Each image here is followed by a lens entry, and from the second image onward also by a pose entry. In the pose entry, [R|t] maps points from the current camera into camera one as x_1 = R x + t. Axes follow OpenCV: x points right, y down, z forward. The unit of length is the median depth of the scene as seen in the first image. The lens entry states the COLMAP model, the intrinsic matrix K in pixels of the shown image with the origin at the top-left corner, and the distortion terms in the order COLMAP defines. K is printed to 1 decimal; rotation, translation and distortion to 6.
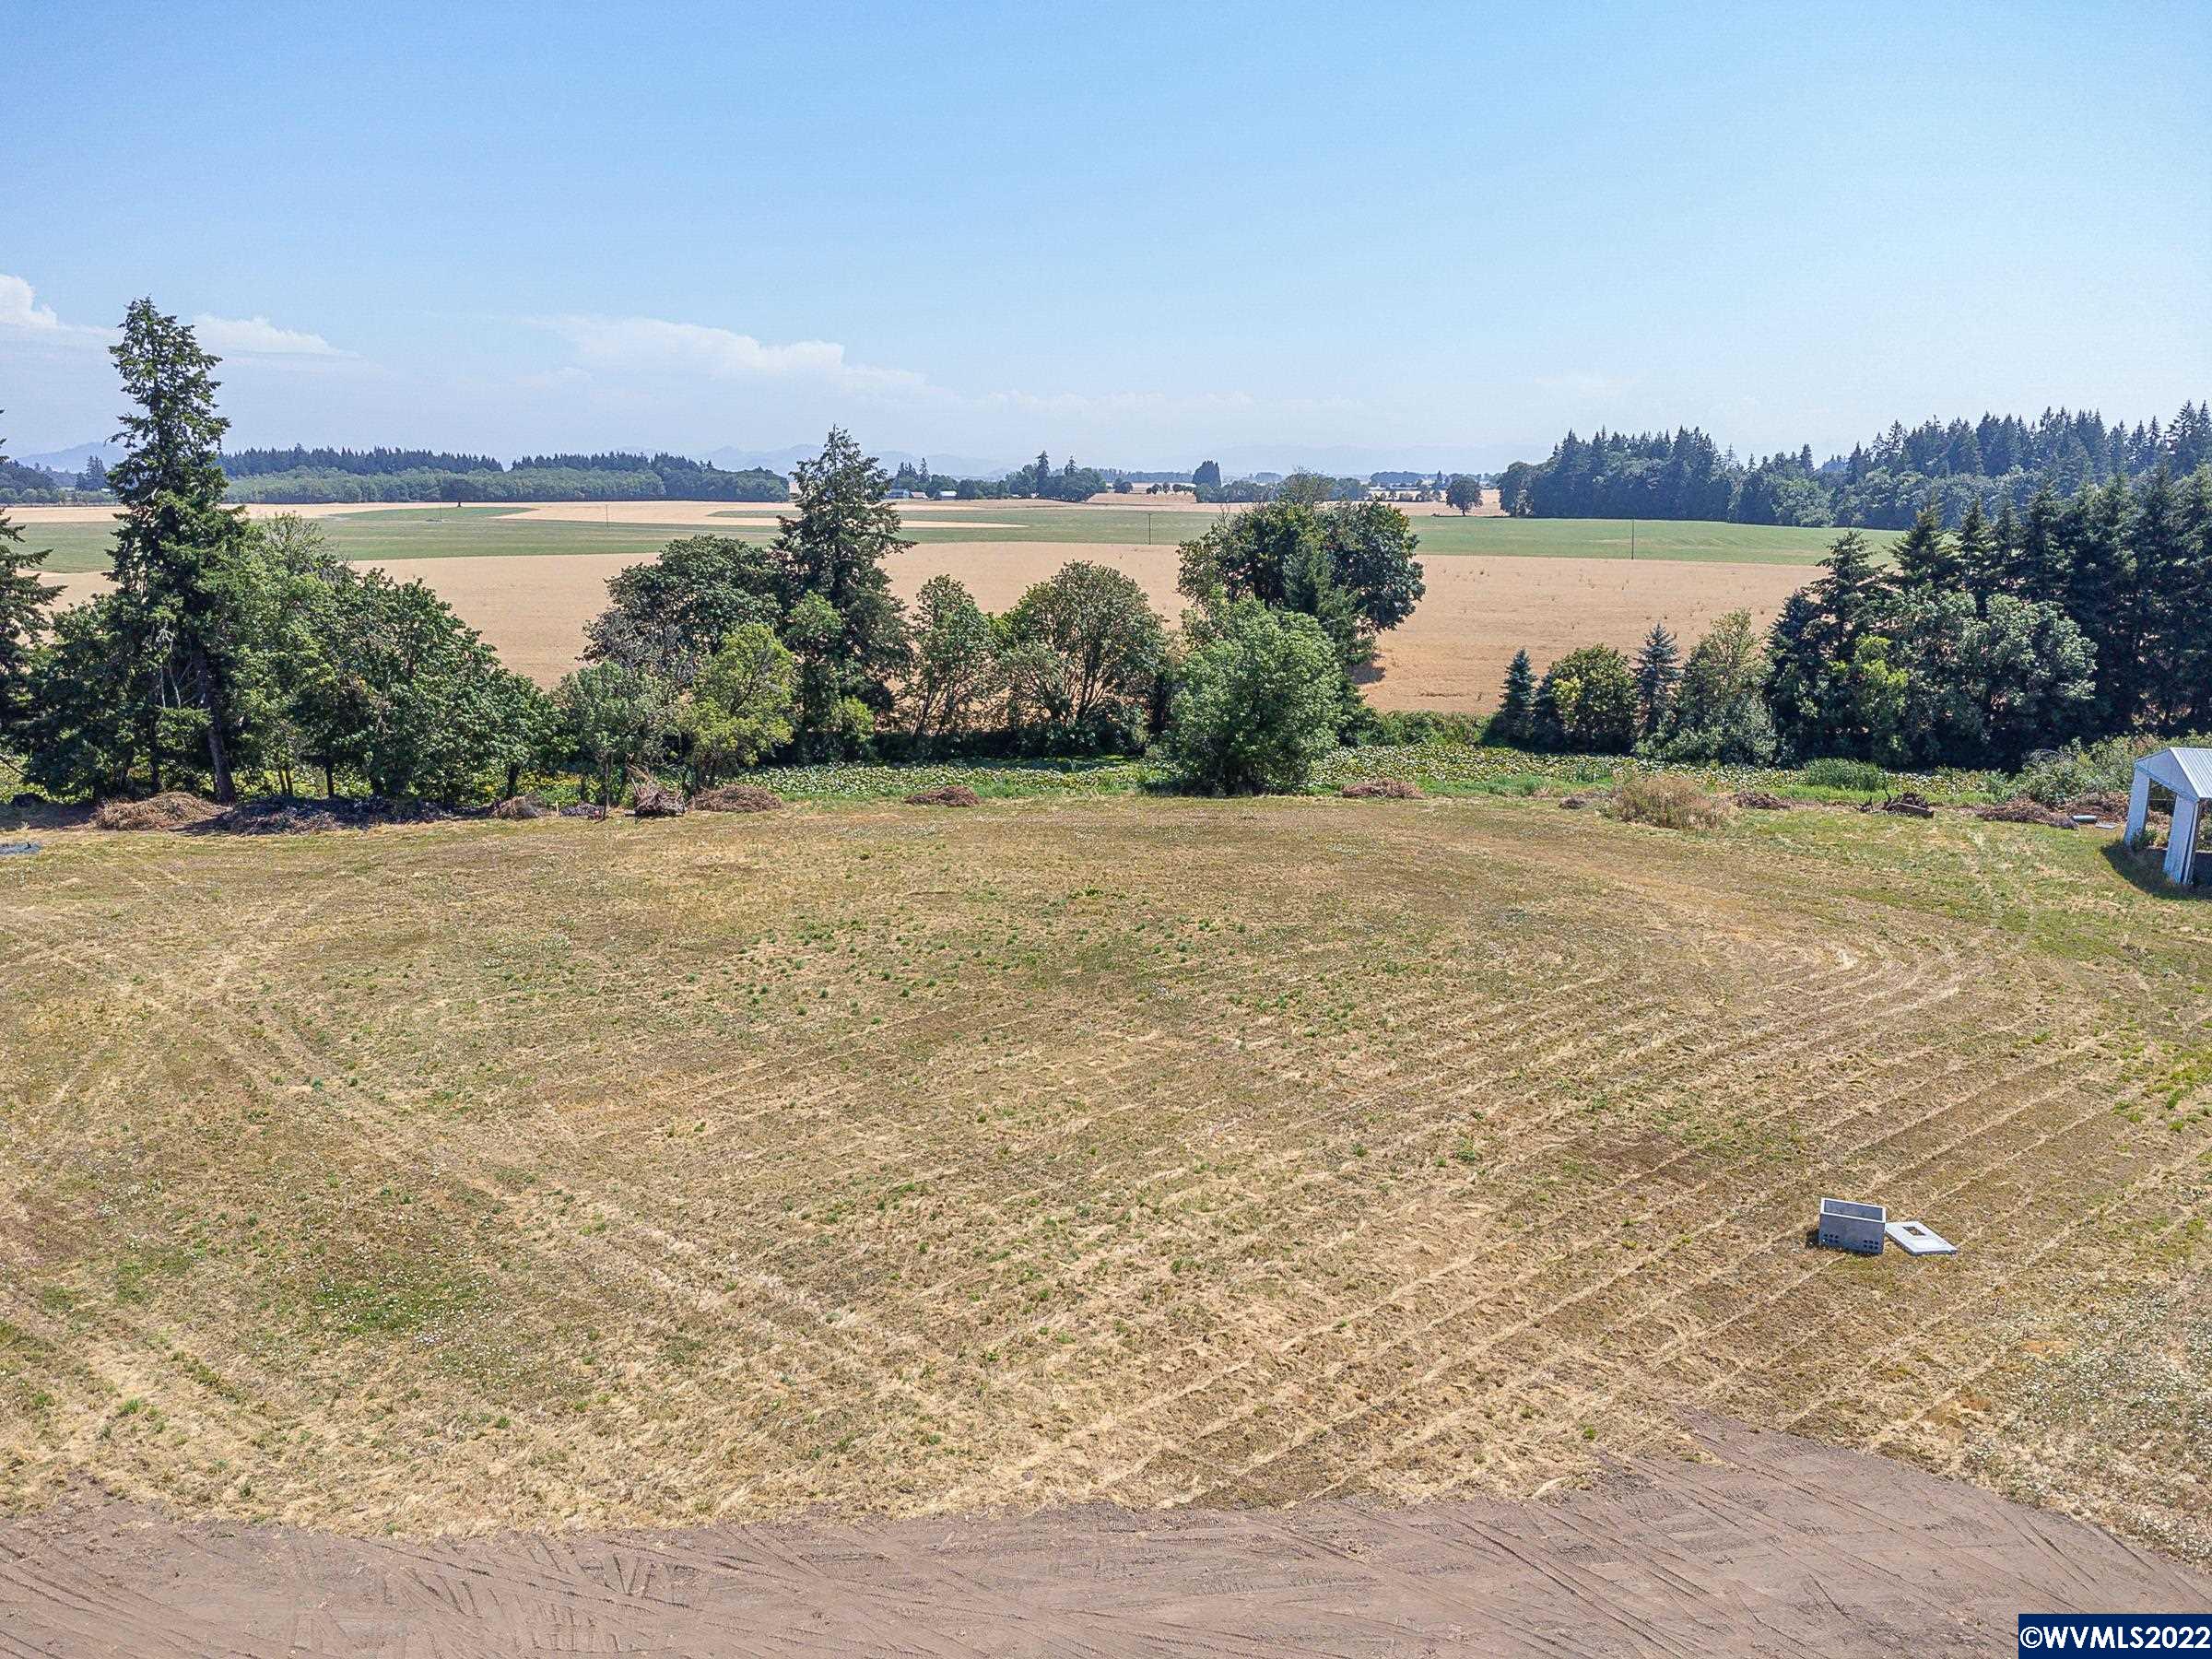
lens RADIAL K [[1537.2, 0, 1104.3], [0, 1537.2, 826.6], [0, 0, 1]] dist [0.000962, 0.004979]
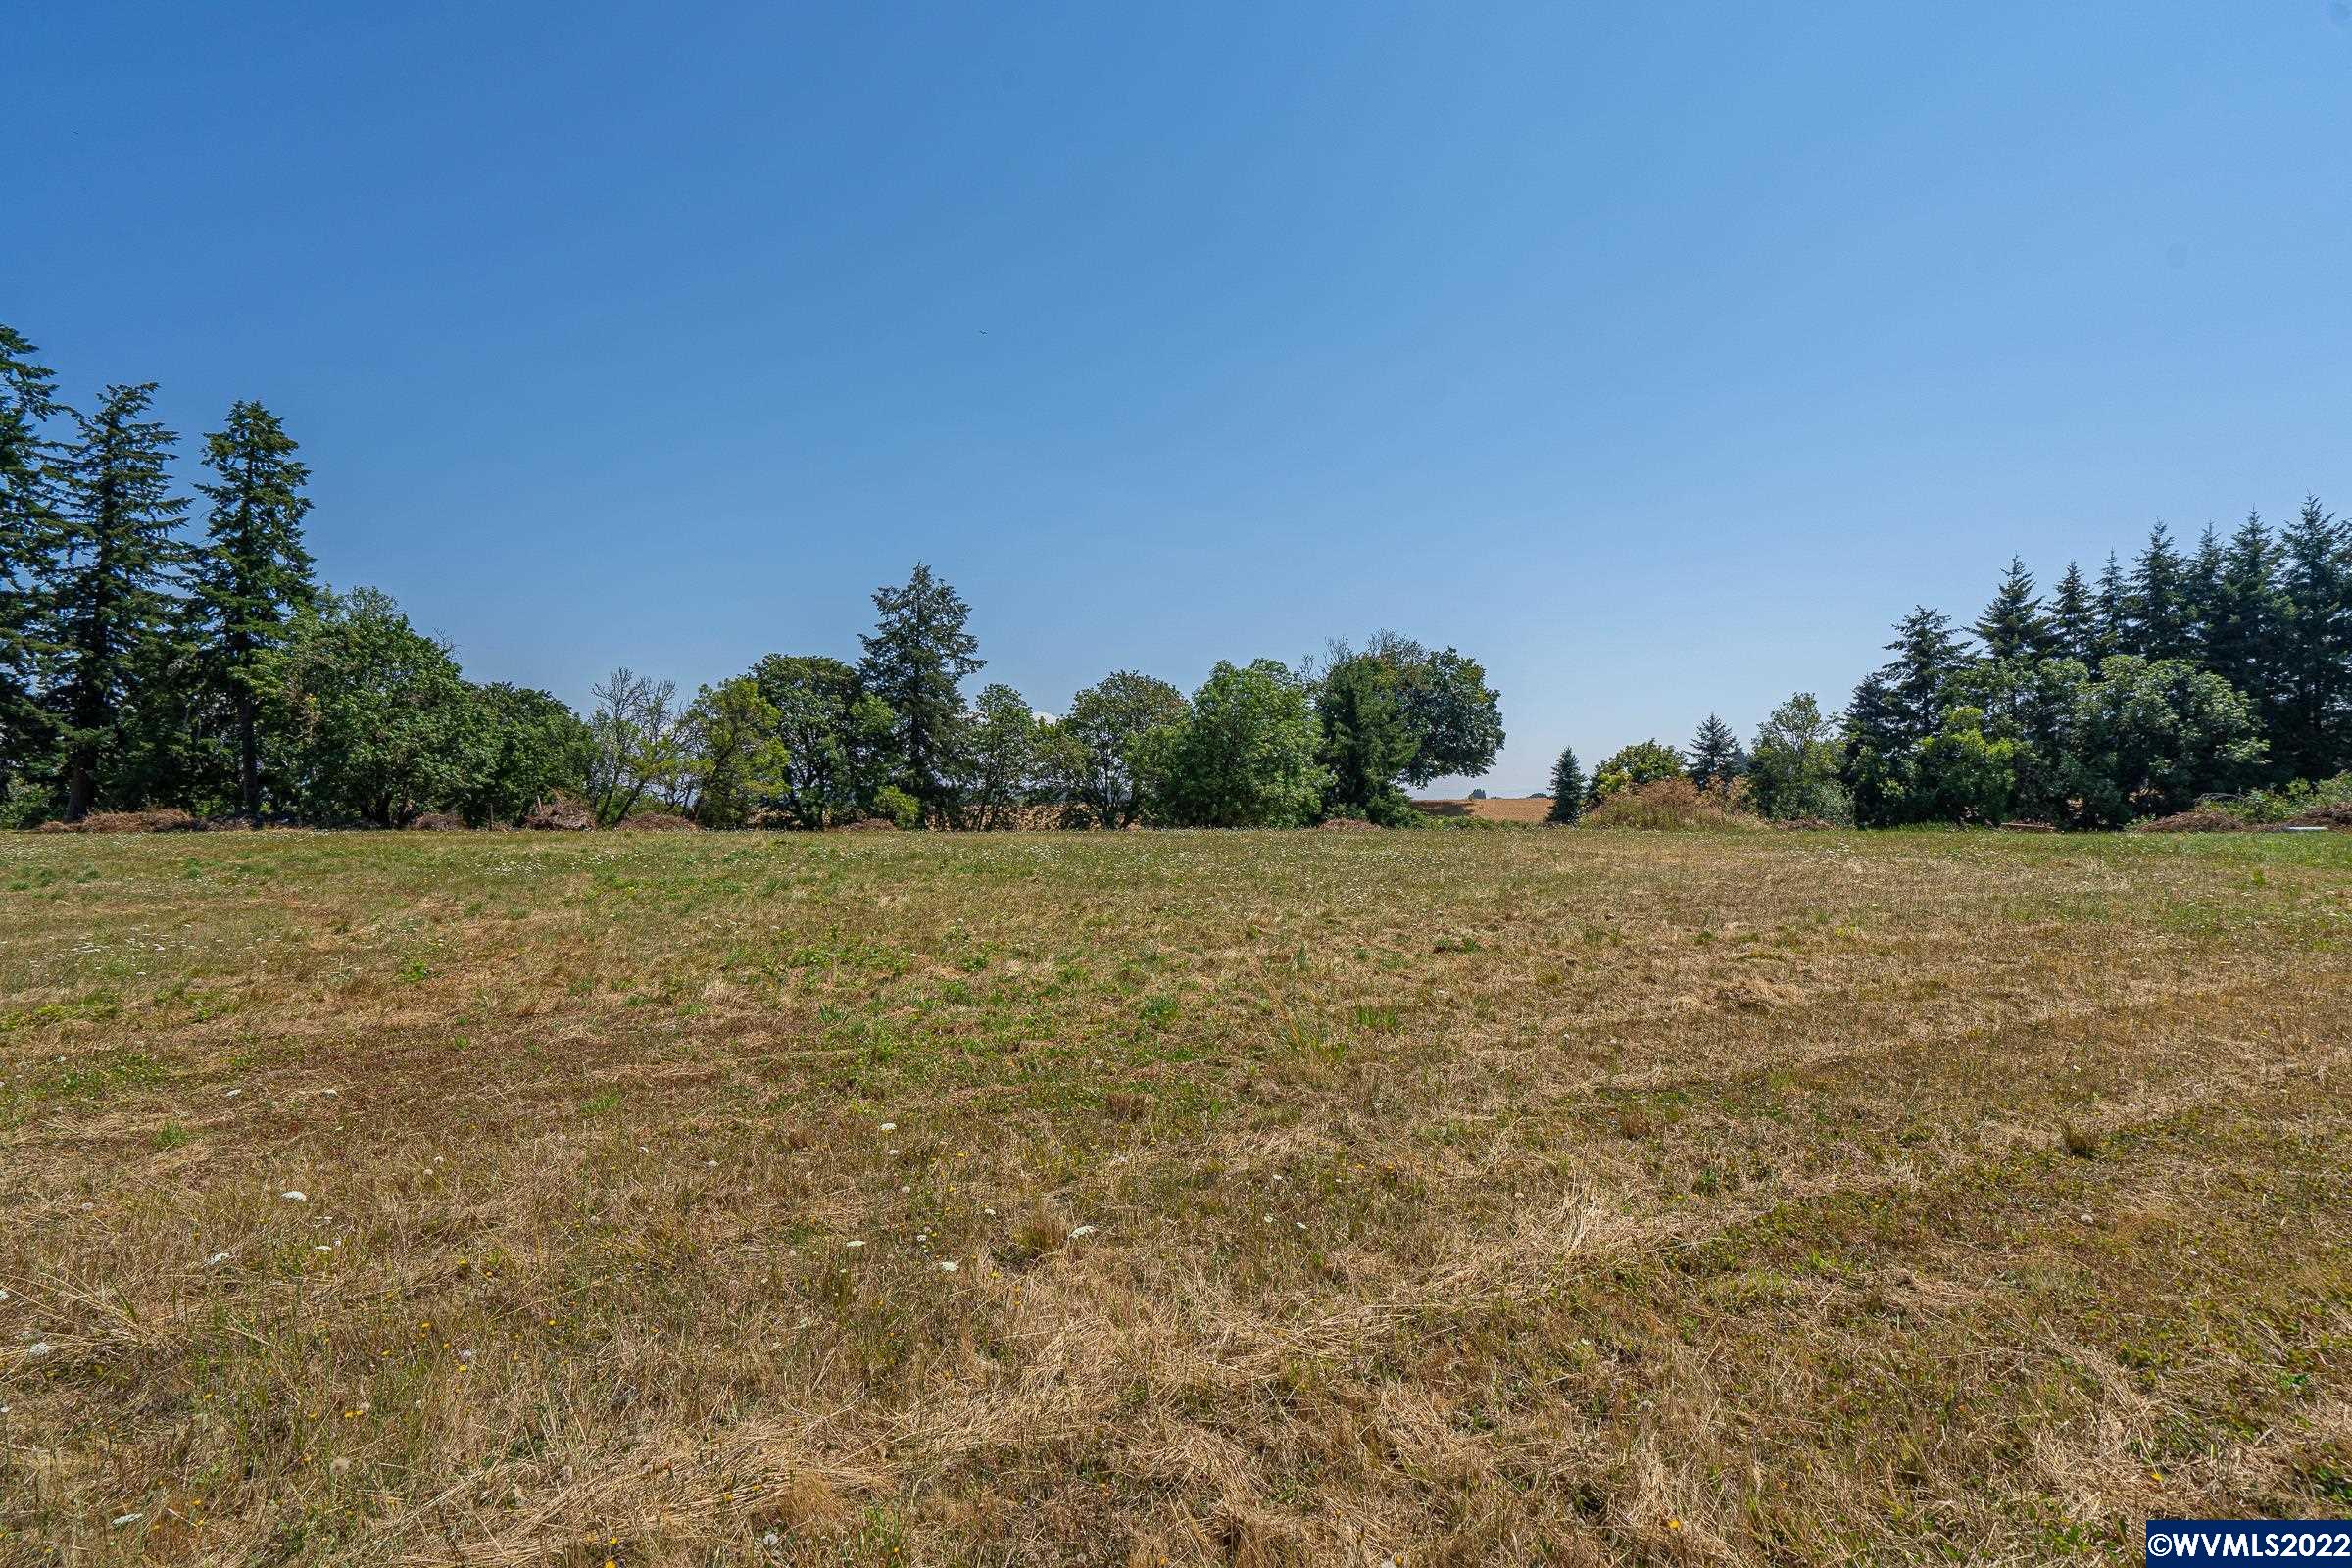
lens RADIAL K [[1047.1, 0, 1178.4], [0, 1047.1, 791.8], [0, 0, 1]] dist [-0.011419, 0.003000]
pose [[0.973729, -0.015757, -0.227162, 0.188876], [-0.040082, 0.970165, -0.239109, 0.086914], [0.224153, 0.241933, 0.944047, 0.330228]]
